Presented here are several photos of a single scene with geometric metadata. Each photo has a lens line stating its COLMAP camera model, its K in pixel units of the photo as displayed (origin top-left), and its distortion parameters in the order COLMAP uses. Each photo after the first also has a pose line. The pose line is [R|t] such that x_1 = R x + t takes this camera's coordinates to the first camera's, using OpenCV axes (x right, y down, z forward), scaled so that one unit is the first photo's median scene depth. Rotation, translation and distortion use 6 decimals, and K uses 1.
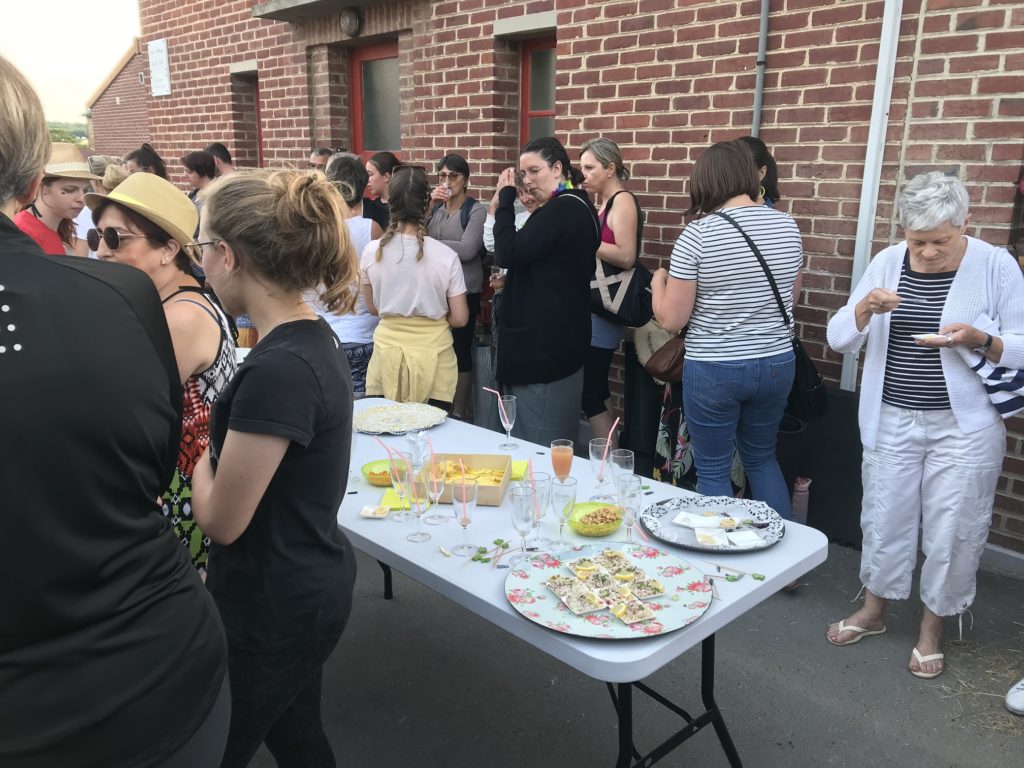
lens RADIAL K [[869.4, 0, 508.7], [0, 869.4, 382.2], [0, 0, 1]] dist [0.048870, -0.050604]
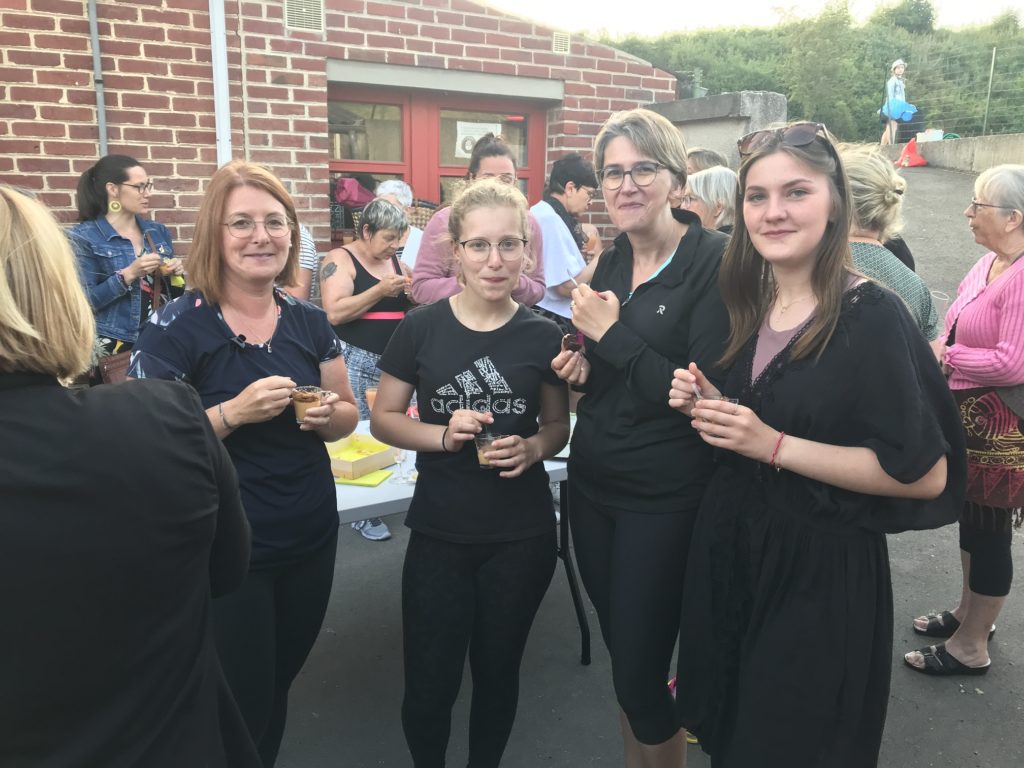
lens RADIAL K [[869.4, 0, 505.7], [0, 869.4, 381.6], [0, 0, 1]] dist [0.048870, -0.050604]
pose [[0.223013, -0.198818, 0.954325, -0.644991], [0.234756, 0.961122, 0.145375, -0.054727], [-0.946126, 0.191613, 0.261017, 0.316774]]
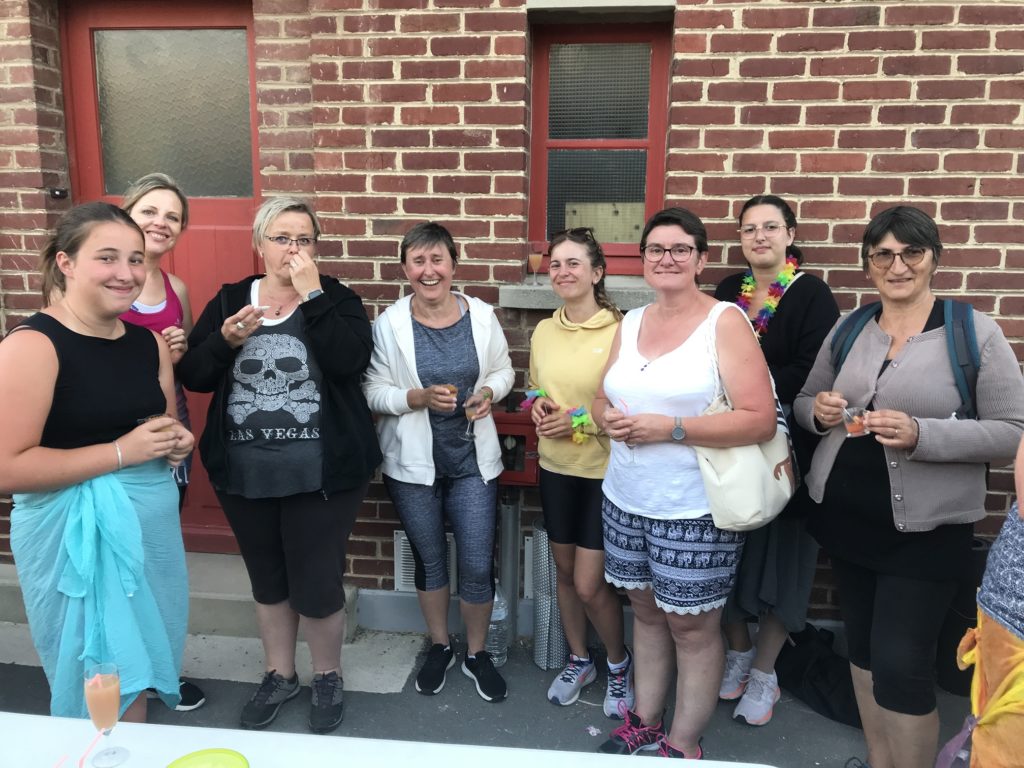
lens RADIAL K [[869.4, 0, 519.8], [0, 869.4, 375.9], [0, 0, 1]] dist [0.048870, -0.050604]
pose [[0.767923, -0.112166, 0.630645, -0.521536], [0.149666, 0.988716, -0.006393, -0.185027], [-0.622812, 0.099295, 0.776045, 0.708808]]
